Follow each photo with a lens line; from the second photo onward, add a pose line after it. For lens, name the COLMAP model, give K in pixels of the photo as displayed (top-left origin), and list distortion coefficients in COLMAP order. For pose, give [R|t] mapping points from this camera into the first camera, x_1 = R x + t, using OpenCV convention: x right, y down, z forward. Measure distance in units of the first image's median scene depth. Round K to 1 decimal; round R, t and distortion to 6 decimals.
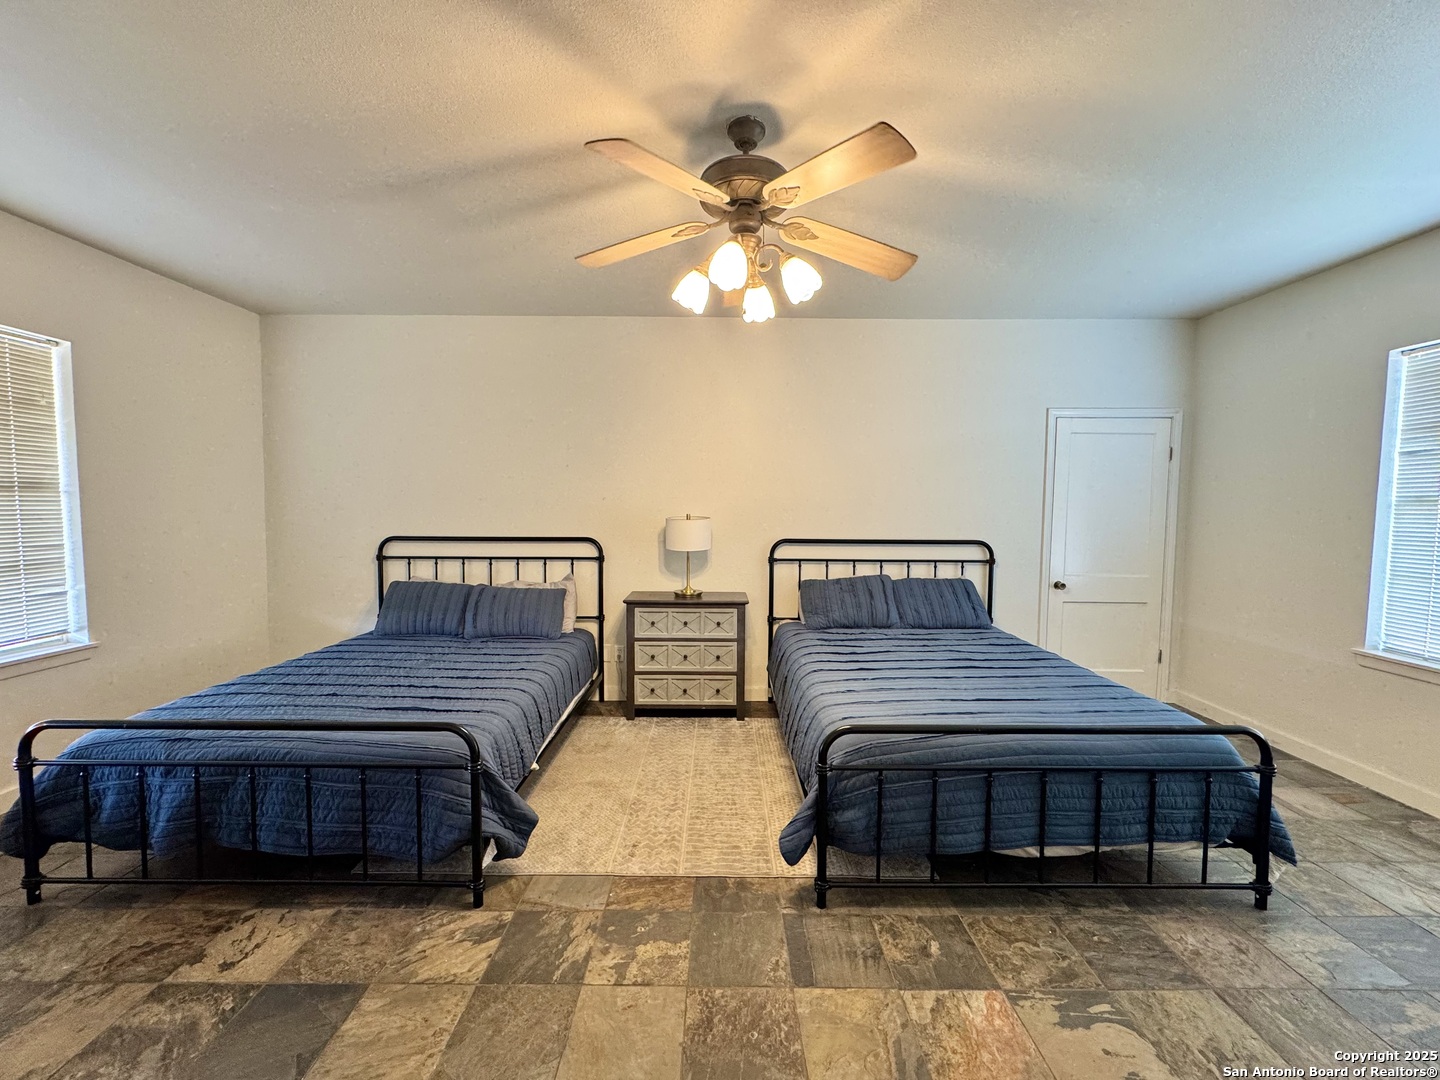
lens RADIAL K [[571.4, 0, 722.5], [0, 571.4, 542.6], [0, 0, 1]] dist [-0.000522, 0.000375]
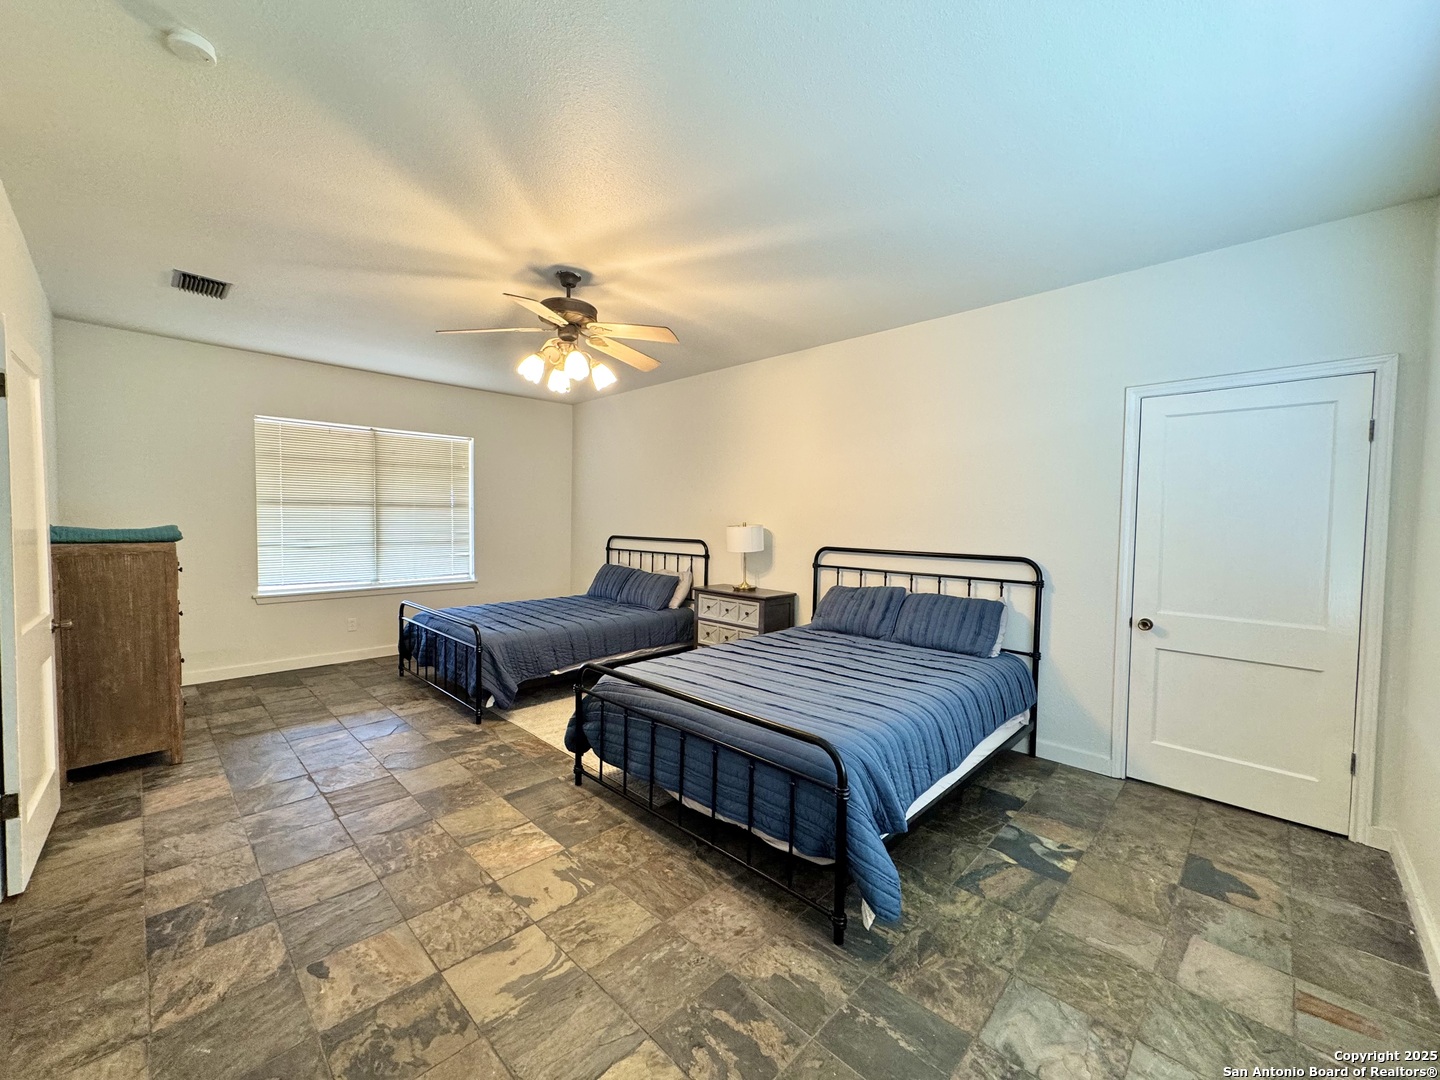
lens RADIAL K [[571.4, 0, 717.4], [0, 571.4, 543.2], [0, 0, 1]] dist [-0.000522, 0.000375]
pose [[0.714301, 0.033531, -0.699035, 0.782982], [-0.053131, 0.998567, -0.006392, 0.005074], [0.697819, 0.041707, 0.715059, 0.095665]]
